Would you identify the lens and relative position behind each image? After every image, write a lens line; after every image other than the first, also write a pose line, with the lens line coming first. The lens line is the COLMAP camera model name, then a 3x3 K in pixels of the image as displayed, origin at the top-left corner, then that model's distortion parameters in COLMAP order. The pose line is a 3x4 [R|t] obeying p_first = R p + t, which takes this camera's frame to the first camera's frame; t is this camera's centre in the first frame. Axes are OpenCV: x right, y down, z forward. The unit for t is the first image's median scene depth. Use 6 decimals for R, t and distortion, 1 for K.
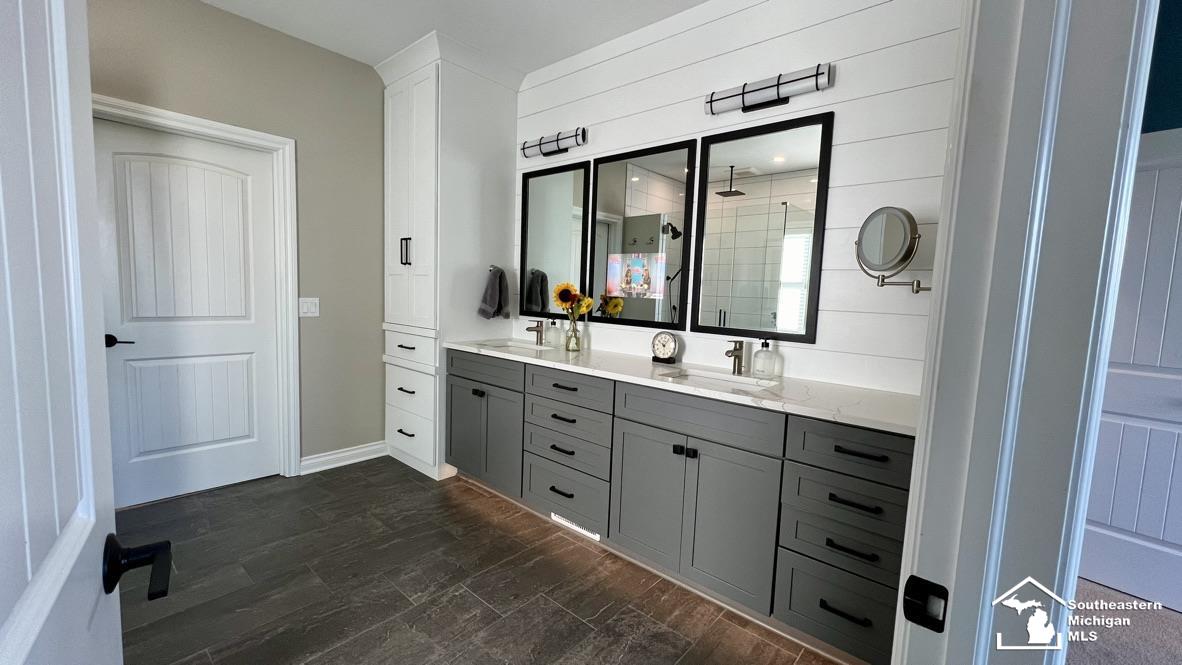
lens RADIAL K [[473.9, 0, 593.3], [0, 473.9, 334.2], [0, 0, 1]] dist [0.000097, 0.000002]
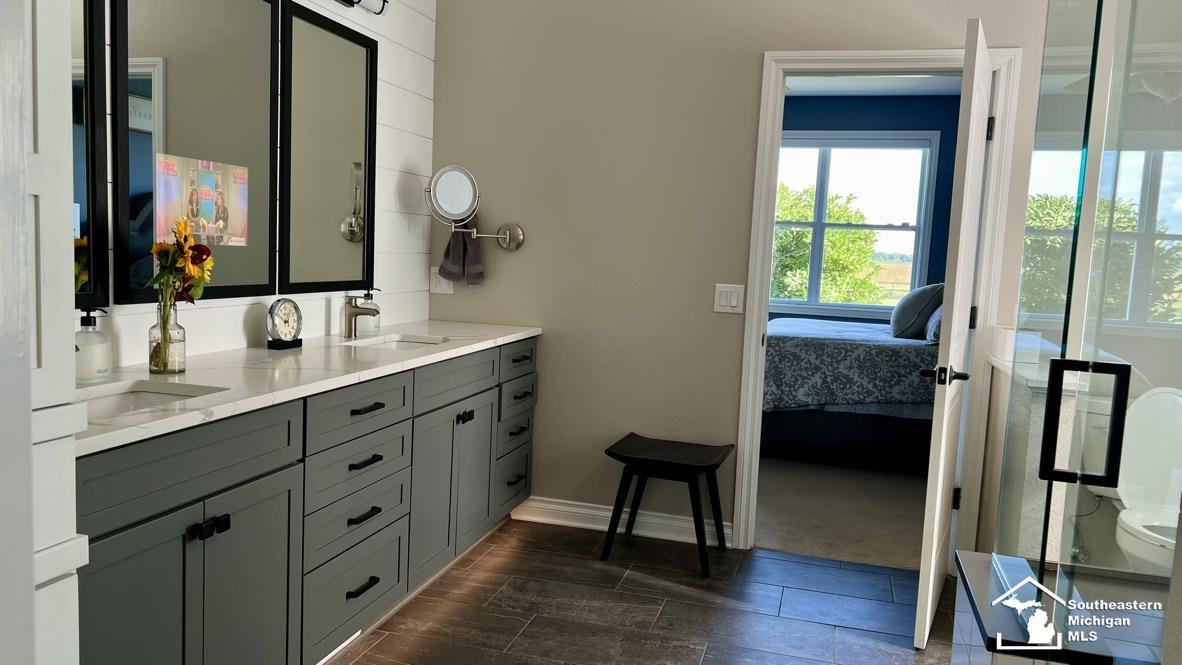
lens RADIAL K [[876.2, 0, 591.0], [0, 876.2, 333.9], [0, 0, 1]] dist [0.003314, 0.000601]
pose [[-0.427085, -0.146474, 0.892269, -1.007120], [0.020842, 0.984935, 0.171662, -0.142162], [-0.903971, 0.091910, -0.417598, 1.058991]]
